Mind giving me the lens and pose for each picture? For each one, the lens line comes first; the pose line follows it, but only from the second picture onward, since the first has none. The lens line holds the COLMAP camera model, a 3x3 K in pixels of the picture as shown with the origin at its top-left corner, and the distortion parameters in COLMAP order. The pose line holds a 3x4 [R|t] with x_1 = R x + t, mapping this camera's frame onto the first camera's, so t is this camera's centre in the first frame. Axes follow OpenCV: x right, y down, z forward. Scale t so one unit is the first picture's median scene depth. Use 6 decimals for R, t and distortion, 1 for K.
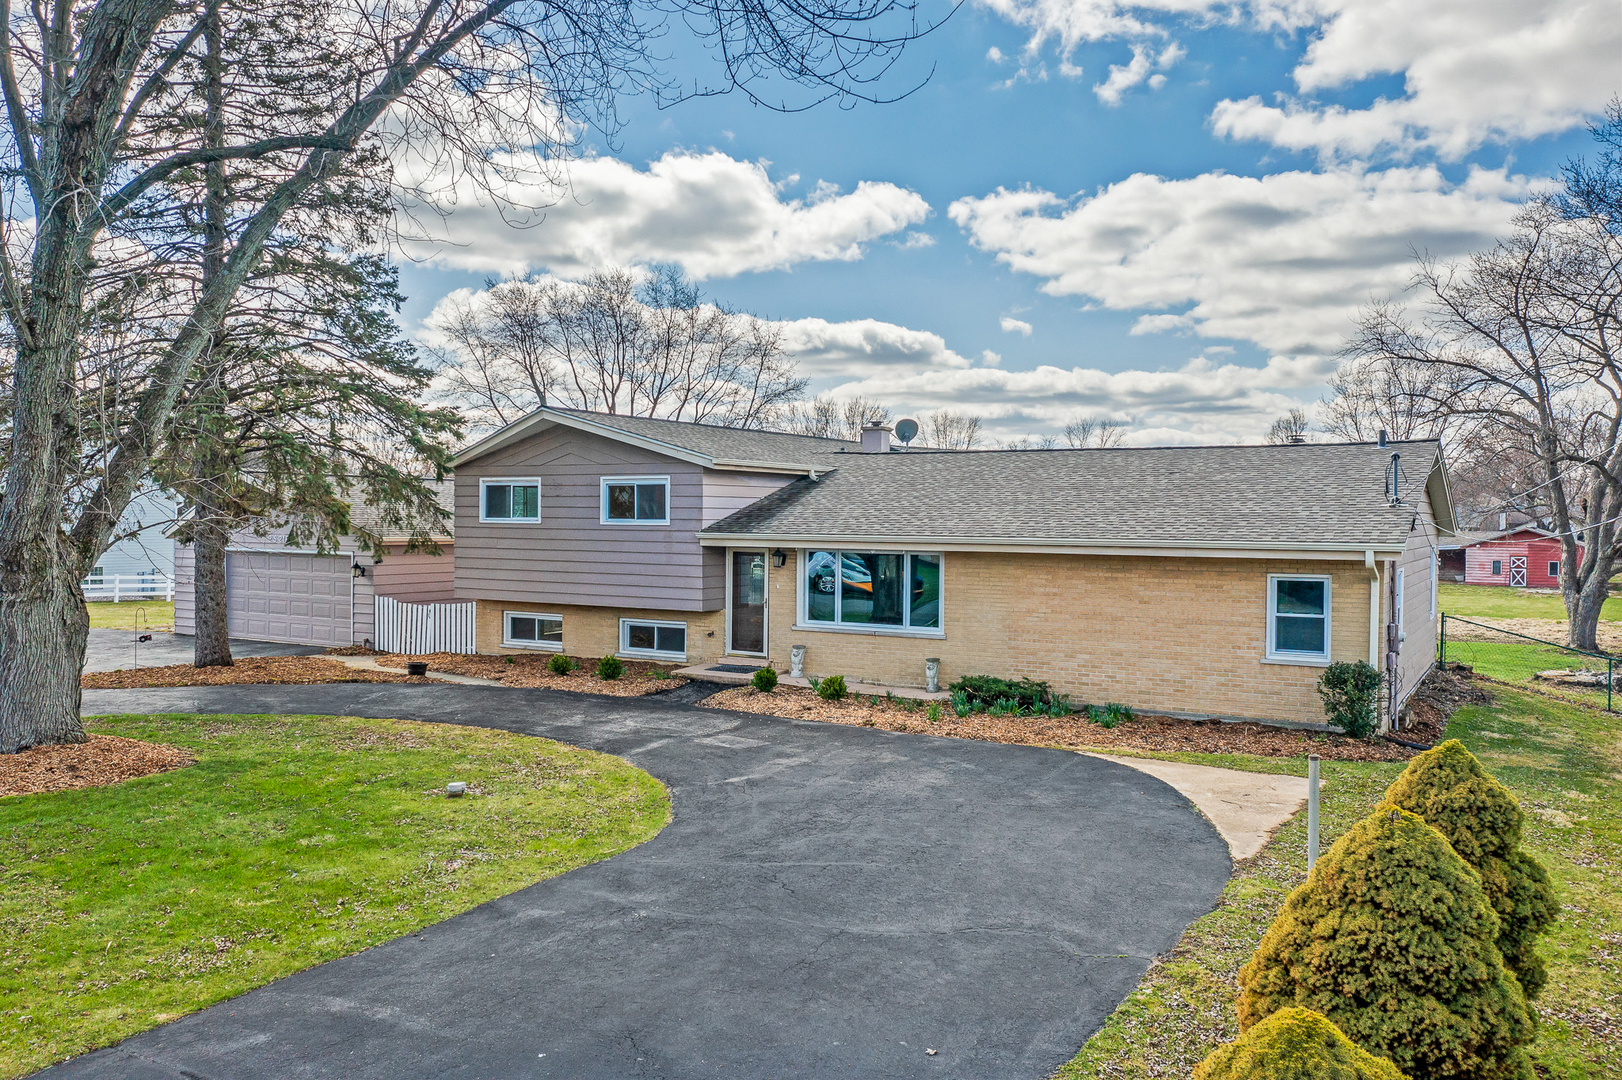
lens RADIAL K [[1286.1, 0, 811.0], [0, 1286.1, 540.0], [0, 0, 1]] dist [-0.013243, 0.004322]
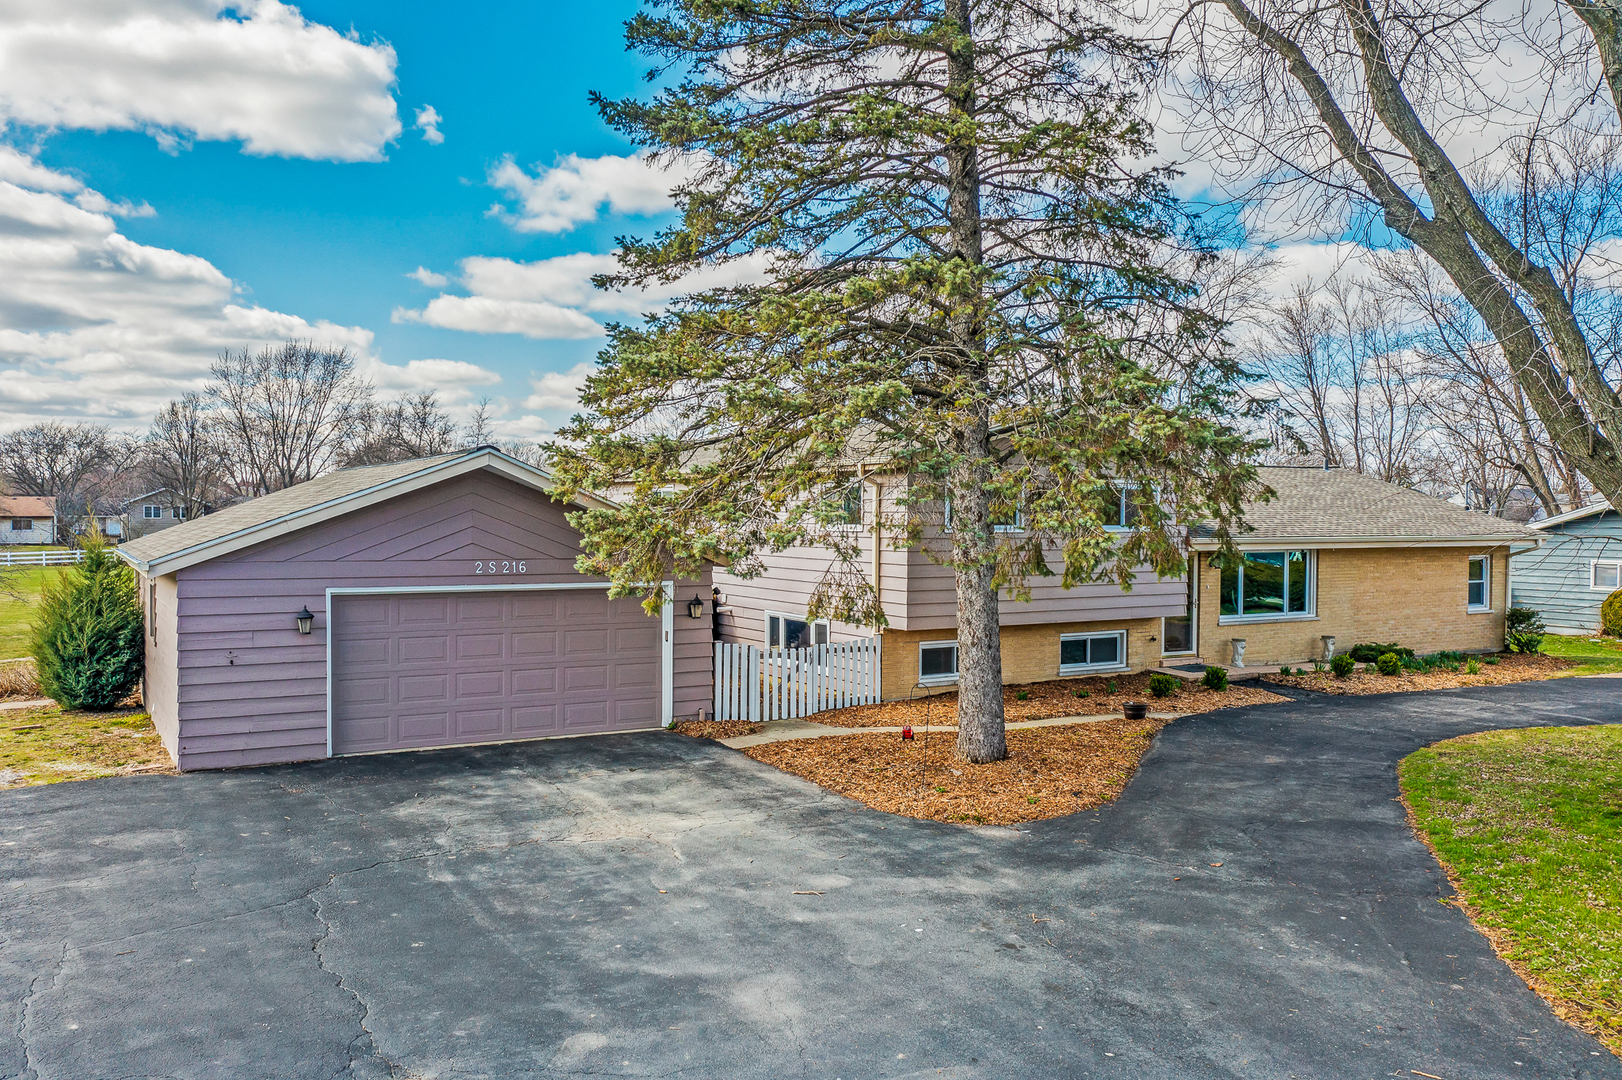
lens RADIAL K [[1286.1, 0, 811.0], [0, 1286.1, 540.0], [0, 0, 1]] dist [-0.013243, 0.004322]
pose [[0.484064, -0.014493, 0.874913, -1.203012], [0.025653, 0.999668, 0.002366, -0.014494], [-0.874657, 0.021299, 0.484275, 0.829944]]
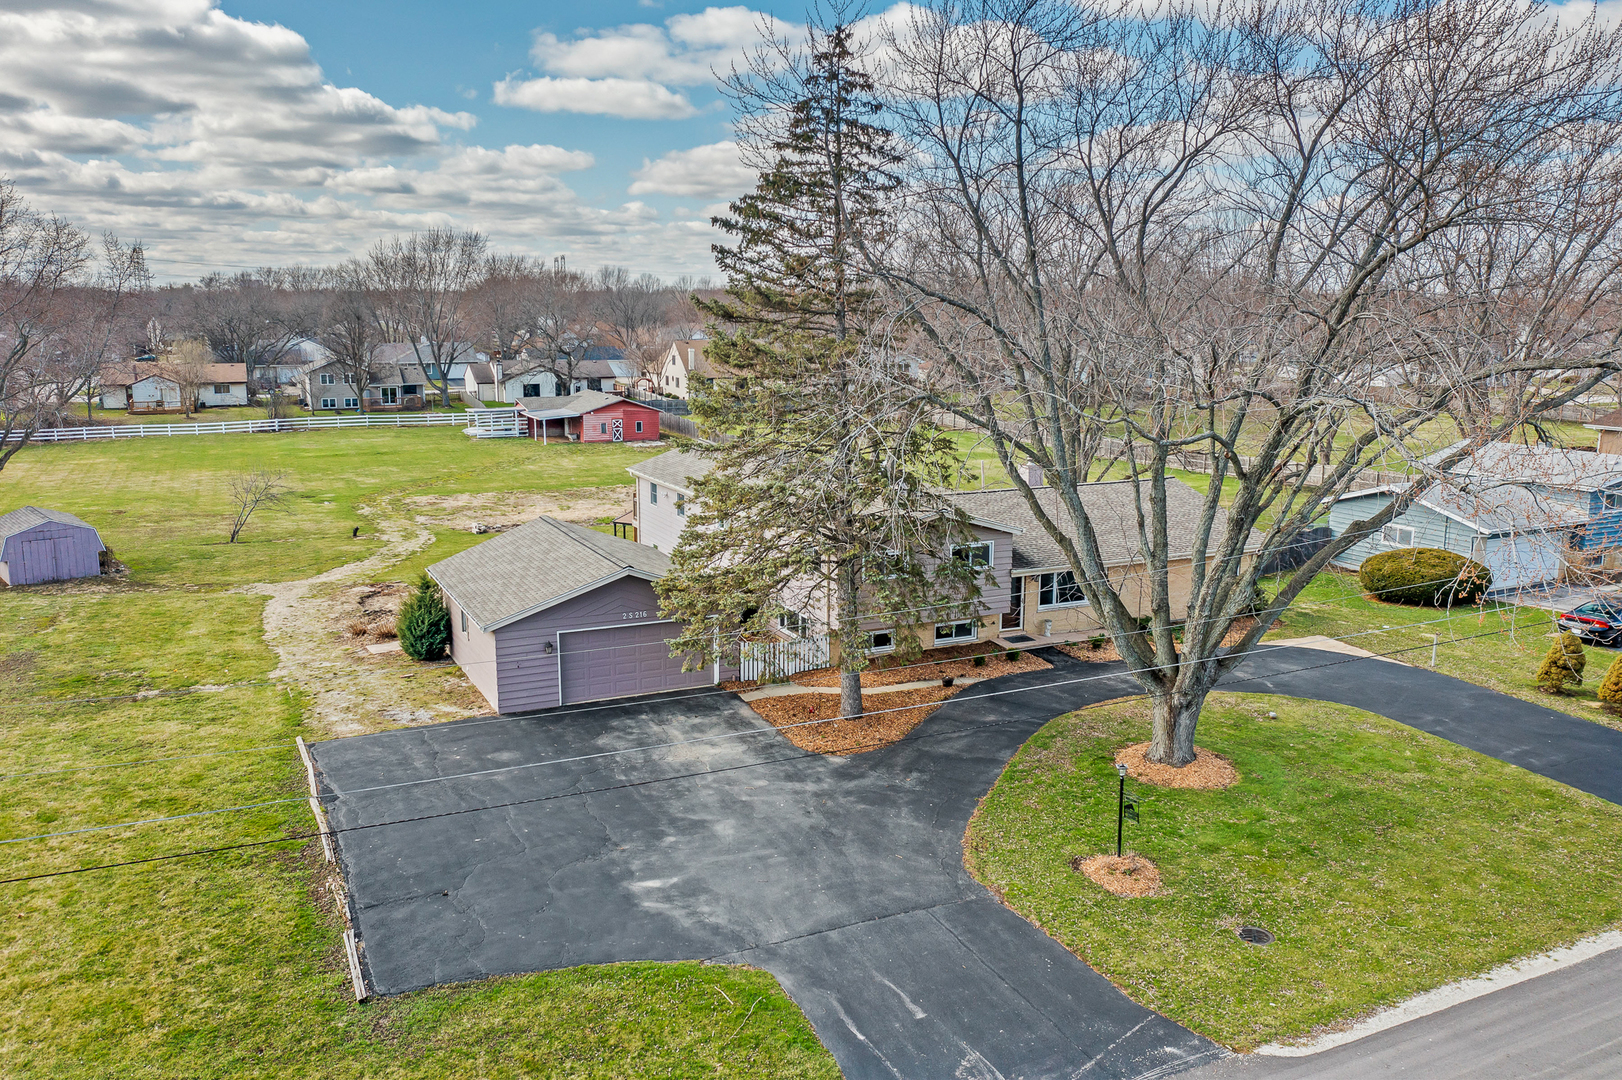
lens RADIAL K [[1286.1, 0, 811.0], [0, 1286.1, 540.0], [0, 0, 1]] dist [-0.013243, 0.004322]
pose [[0.556328, -0.148170, 0.817646, -1.843057], [0.026309, 0.986622, 0.160891, -0.369928], [-0.830546, -0.067997, 0.552783, 0.259853]]
